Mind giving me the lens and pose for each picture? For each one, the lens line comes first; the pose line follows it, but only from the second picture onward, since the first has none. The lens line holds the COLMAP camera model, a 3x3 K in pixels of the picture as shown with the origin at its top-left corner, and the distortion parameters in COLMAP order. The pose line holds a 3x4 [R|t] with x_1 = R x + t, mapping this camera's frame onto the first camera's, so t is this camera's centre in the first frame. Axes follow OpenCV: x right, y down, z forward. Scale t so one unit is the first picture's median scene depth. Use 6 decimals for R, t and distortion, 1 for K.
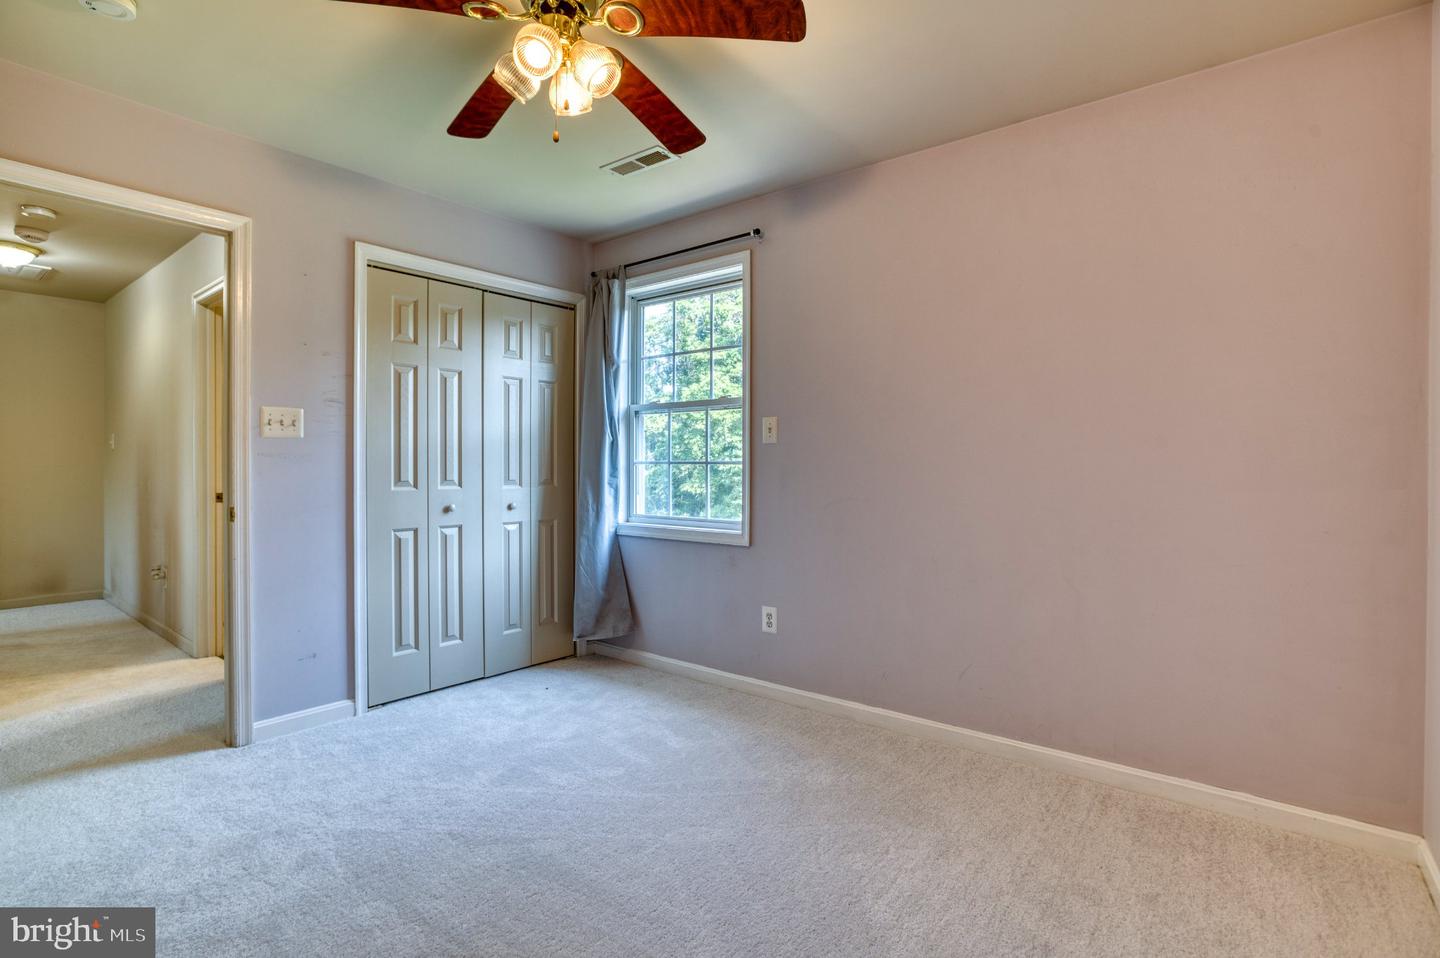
lens RADIAL K [[674.1, 0, 720.8], [0, 674.1, 465.5], [0, 0, 1]] dist [-0.056692, 0.027266]
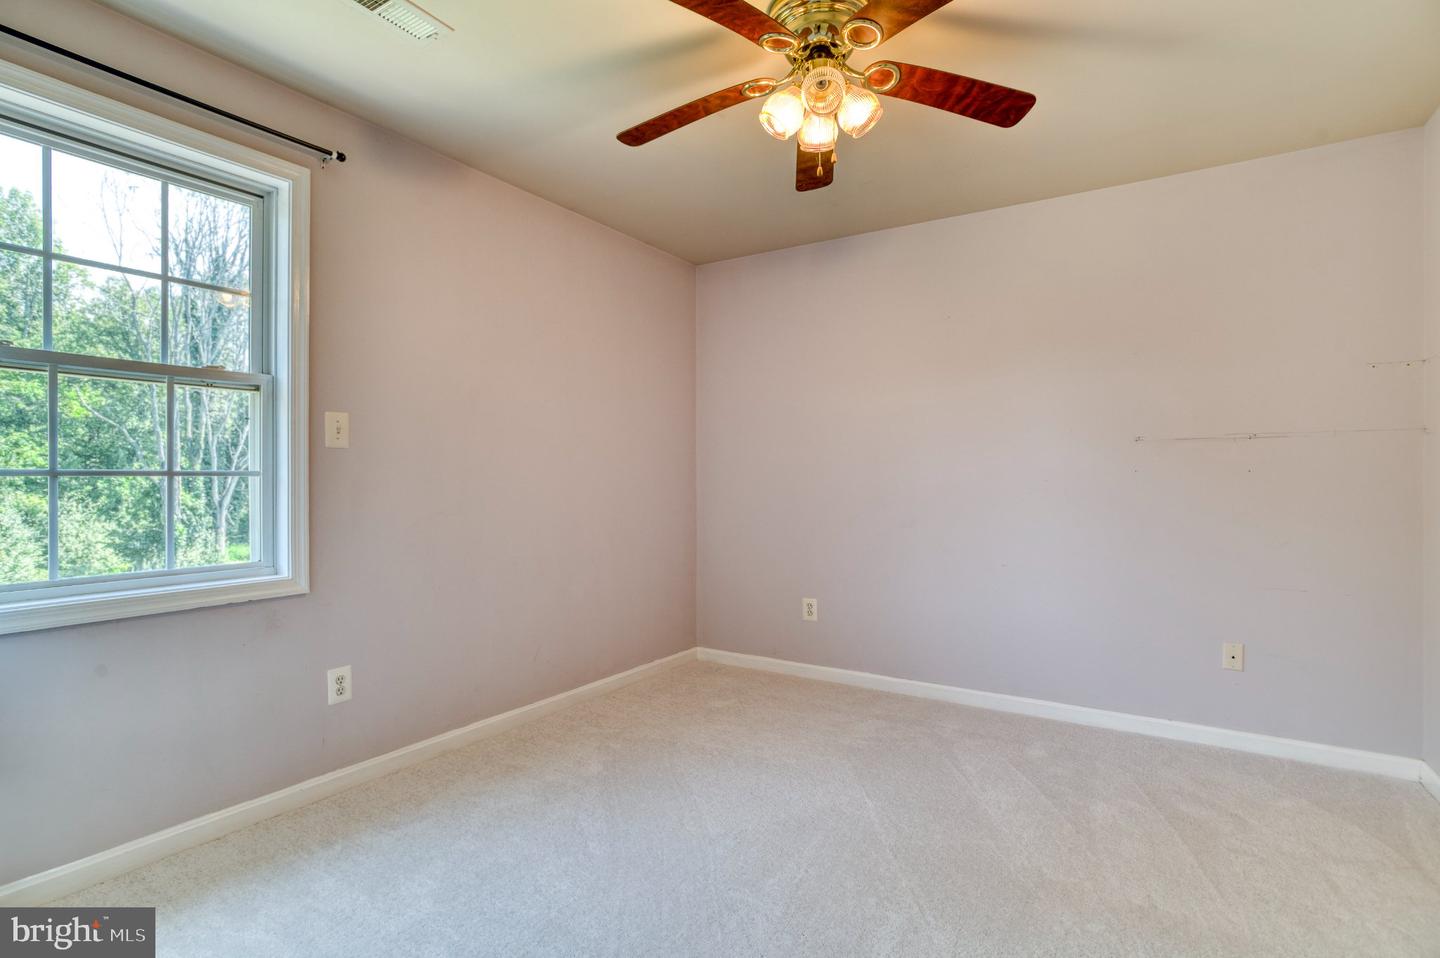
lens RADIAL K [[674.1, 0, 720.8], [0, 674.1, 465.5], [0, 0, 1]] dist [-0.056692, 0.027266]
pose [[-0.067906, 0.011425, 0.997626, -0.685161], [-0.003170, 0.999927, -0.011667, -0.006178], [-0.997687, -0.003955, -0.067865, 0.626975]]
